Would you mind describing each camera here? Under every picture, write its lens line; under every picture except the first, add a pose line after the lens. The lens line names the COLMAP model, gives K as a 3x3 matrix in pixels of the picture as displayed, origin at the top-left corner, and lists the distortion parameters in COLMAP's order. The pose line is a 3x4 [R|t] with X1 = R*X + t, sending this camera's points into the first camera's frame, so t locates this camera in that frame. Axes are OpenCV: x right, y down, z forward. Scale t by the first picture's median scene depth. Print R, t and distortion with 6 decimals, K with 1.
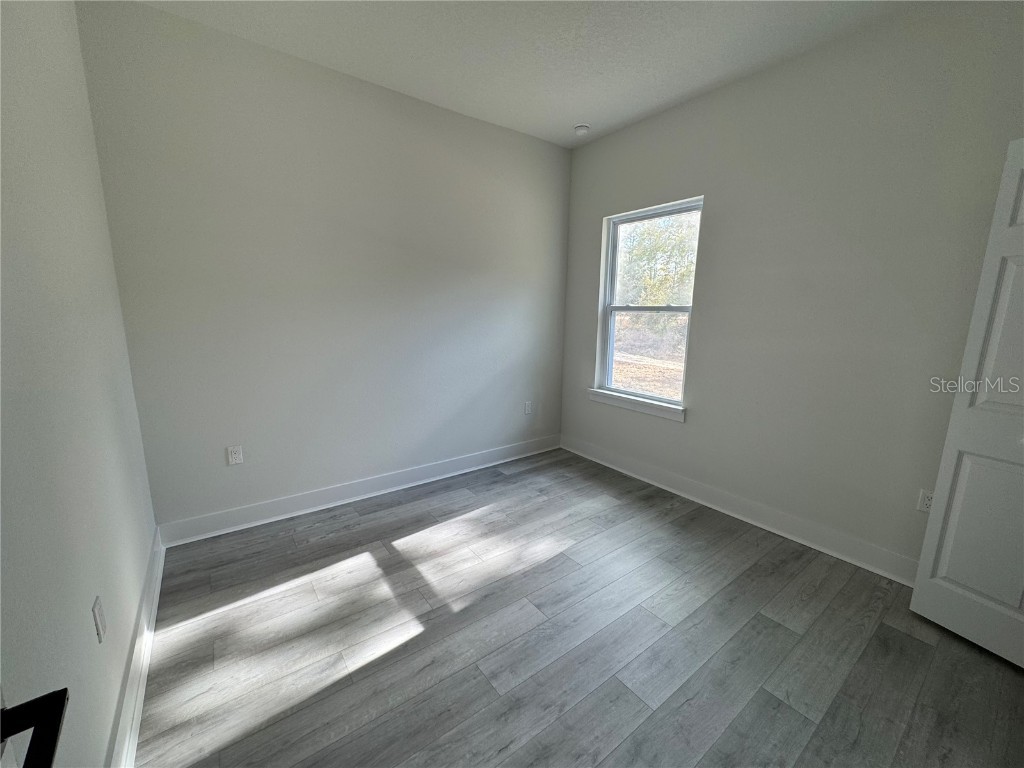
lens RADIAL K [[407.2, 0, 510.6], [0, 407.2, 385.2], [0, 0, 1]] dist [-0.001559, 0.000135]
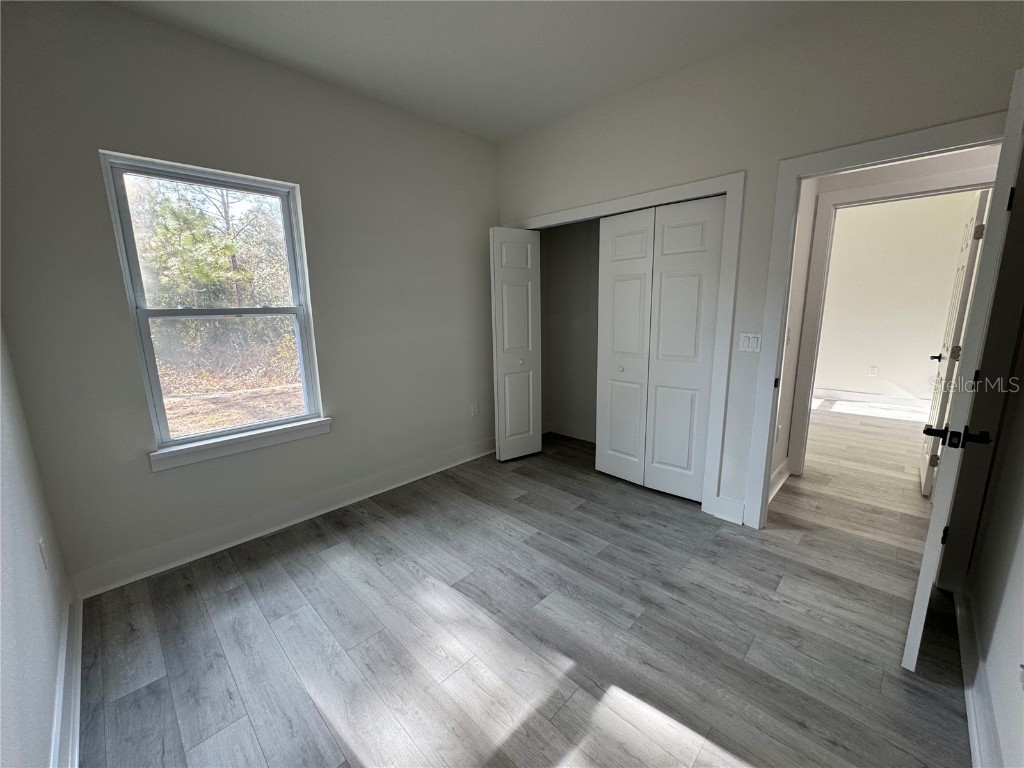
lens RADIAL K [[407.2, 0, 510.6], [0, 407.2, 385.2], [0, 0, 1]] dist [-0.001559, 0.000135]
pose [[-0.156341, -0.202119, 0.966802, -0.678405], [0.192832, 0.953757, 0.230574, -0.191233], [-0.968697, 0.222478, -0.110136, 0.889888]]
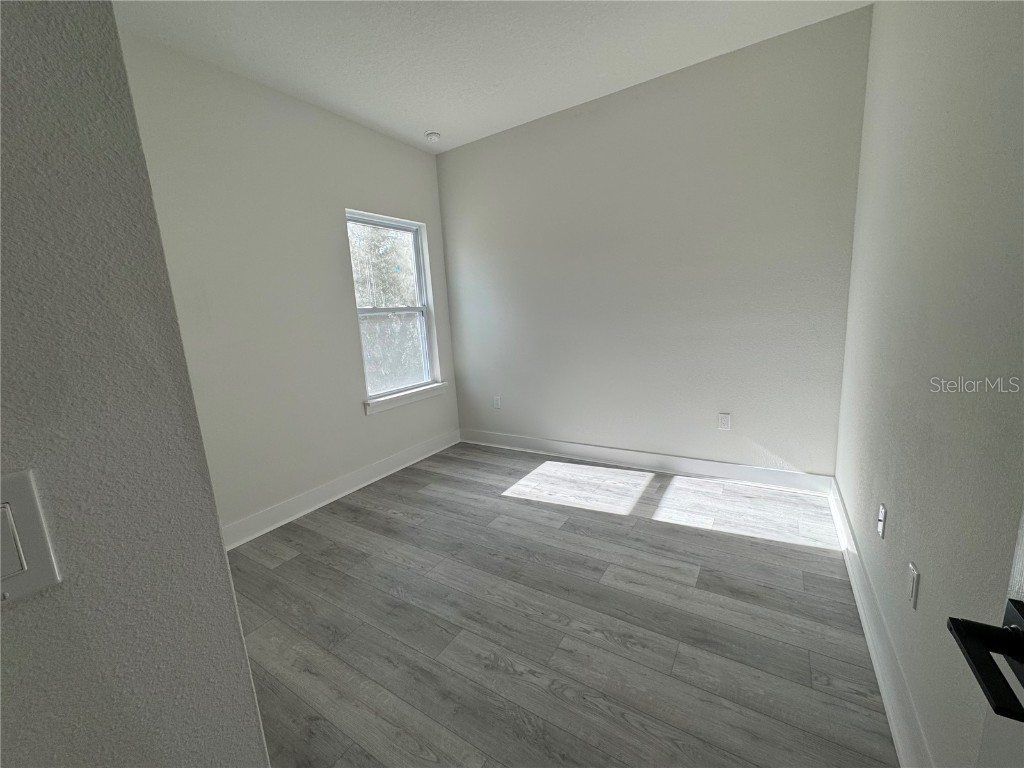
lens RADIAL K [[409.6, 0, 512.8], [0, 409.6, 379.3], [0, 0, 1]] dist [-0.002132, -0.000404]
pose [[-0.368635, -0.159892, 0.915720, -1.166382], [0.200203, 0.948322, 0.246179, -0.314252], [-0.907759, 0.274080, -0.317574, 1.599750]]
